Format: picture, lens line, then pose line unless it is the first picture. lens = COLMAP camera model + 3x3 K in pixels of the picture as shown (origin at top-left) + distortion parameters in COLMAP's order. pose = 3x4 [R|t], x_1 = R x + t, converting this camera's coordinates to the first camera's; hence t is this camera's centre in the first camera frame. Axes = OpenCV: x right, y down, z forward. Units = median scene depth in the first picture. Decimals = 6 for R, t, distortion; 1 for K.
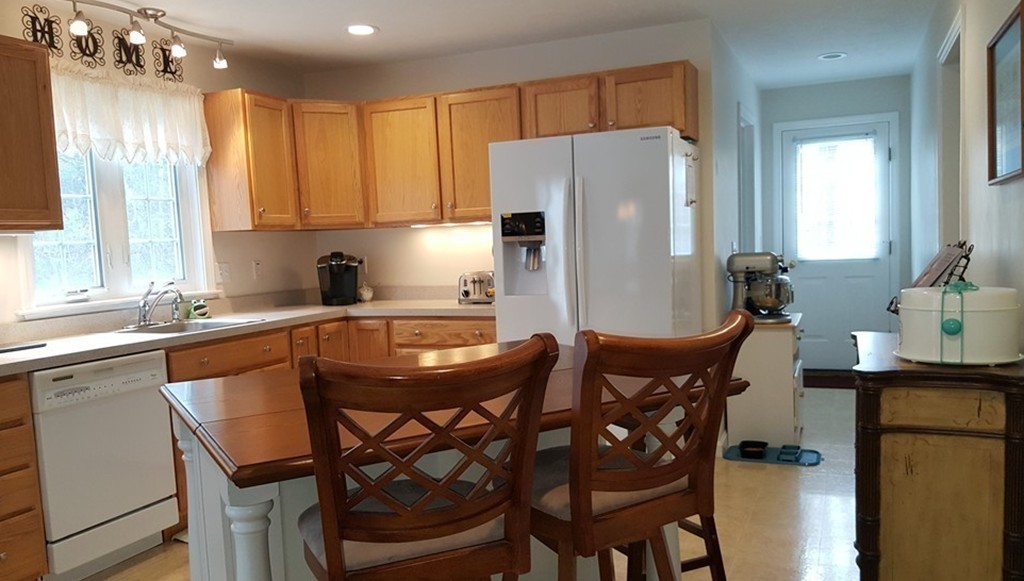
lens RADIAL K [[782.2, 0, 511.5], [0, 782.2, 305.3], [0, 0, 1]] dist [0.203312, -0.369186]
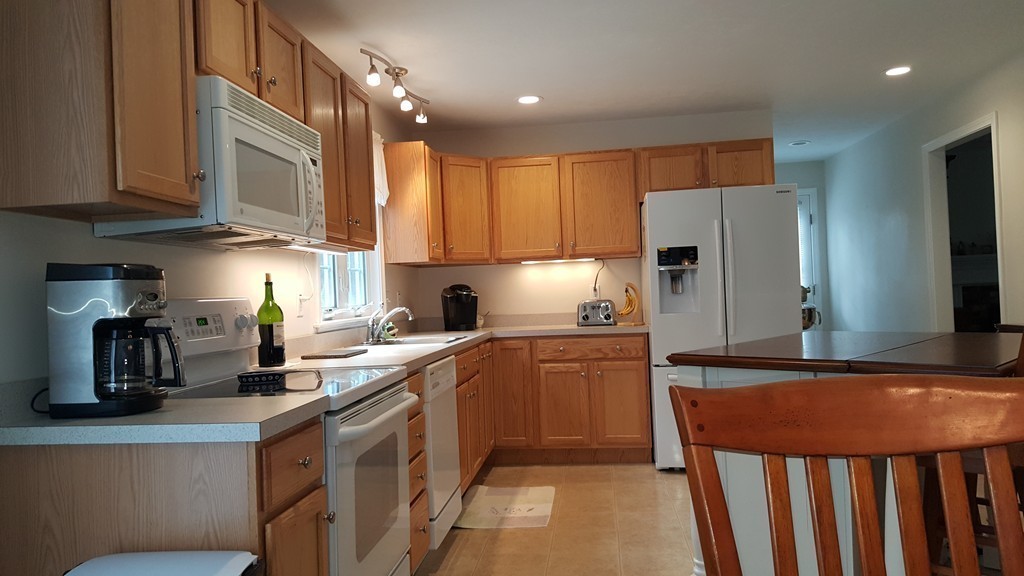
lens RADIAL K [[743.5, 0, 512.0], [0, 743.5, 288.0], [0, 0, 1]] dist [0.233581, -0.001068]
pose [[0.955012, 0.005248, 0.296522, -0.529300], [0.026242, 0.994426, -0.102118, 0.056431], [-0.295405, 0.105305, 0.949551, -0.054086]]
